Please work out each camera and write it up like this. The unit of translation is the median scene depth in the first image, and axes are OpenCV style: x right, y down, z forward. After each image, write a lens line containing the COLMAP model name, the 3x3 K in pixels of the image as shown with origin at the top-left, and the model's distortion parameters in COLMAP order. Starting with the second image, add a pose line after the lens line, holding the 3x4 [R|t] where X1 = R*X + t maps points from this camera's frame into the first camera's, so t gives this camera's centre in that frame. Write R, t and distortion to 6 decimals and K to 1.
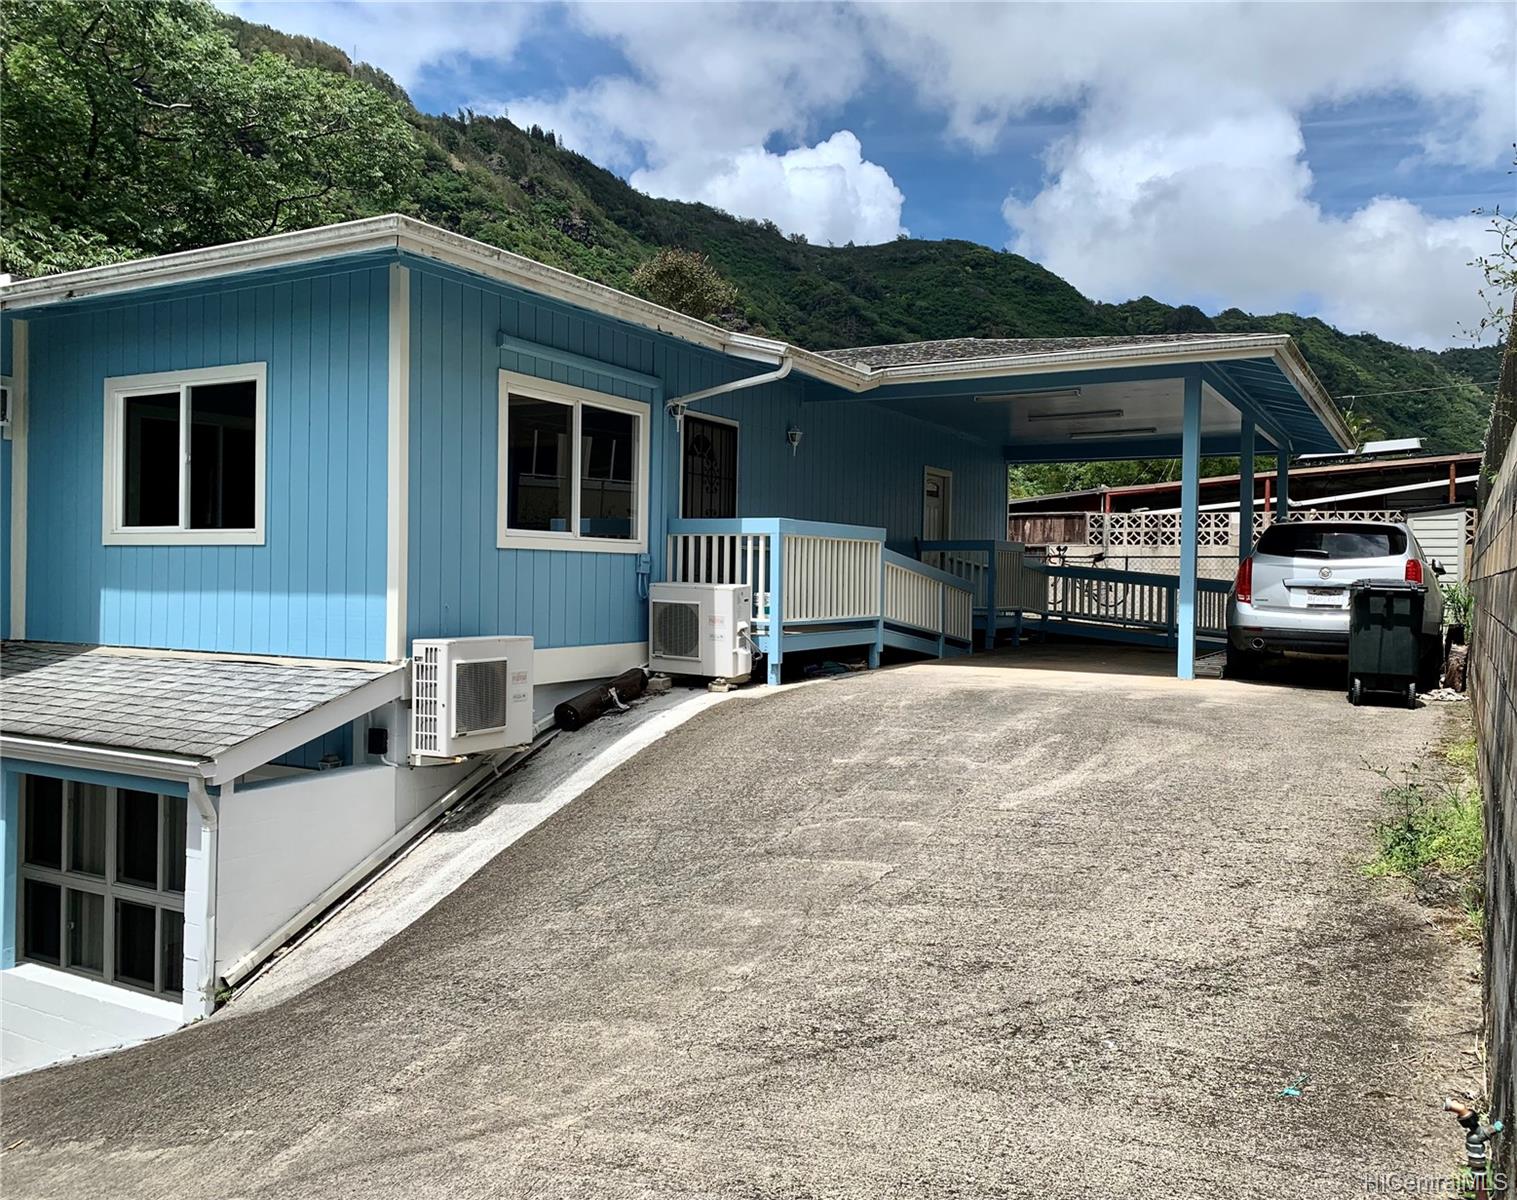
lens RADIAL K [[1208.6, 0, 833.2], [0, 1208.6, 592.4], [0, 0, 1]] dist [0.012227, -0.010401]
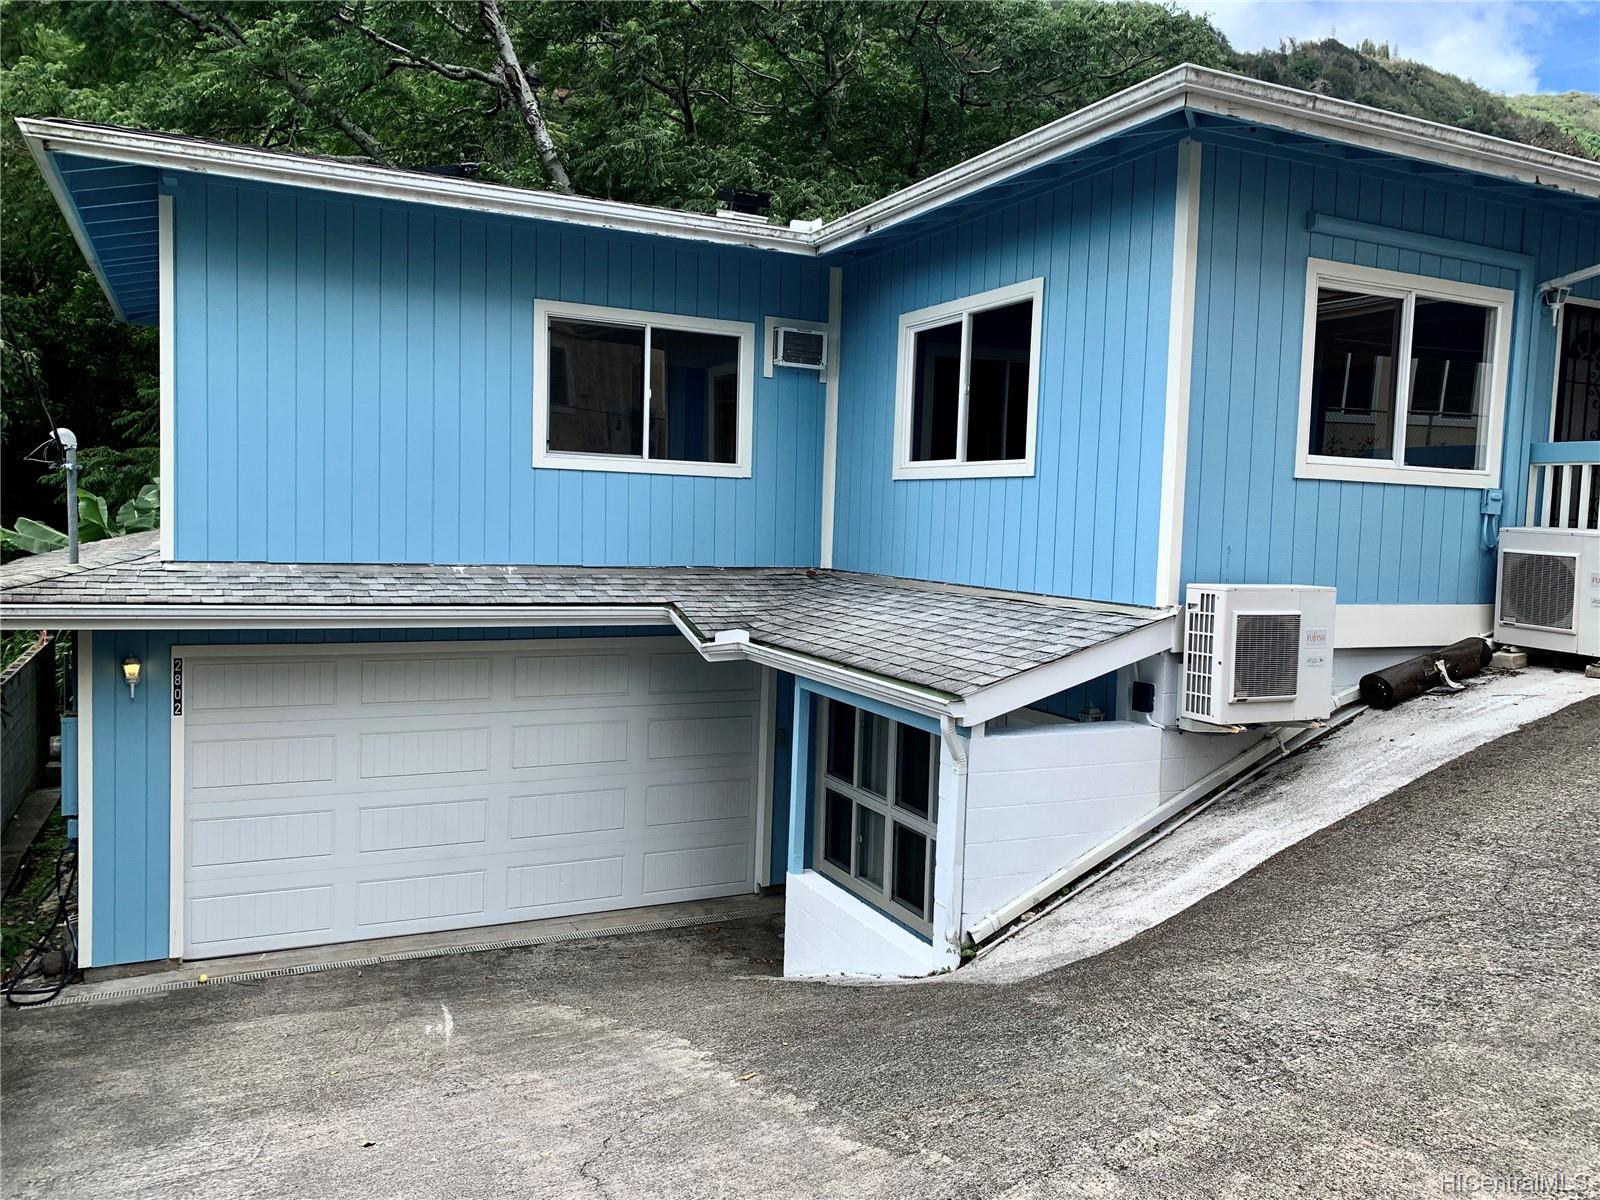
lens RADIAL K [[1219.5, 0, 801.8], [0, 1219.5, 578.4], [0, 0, 1]] dist [0.053259, -0.066182]
pose [[0.793317, 0.042570, -0.607318, -0.039302], [-0.028642, 0.999057, 0.032615, 0.016040], [0.608134, -0.008479, 0.793789, 0.156322]]
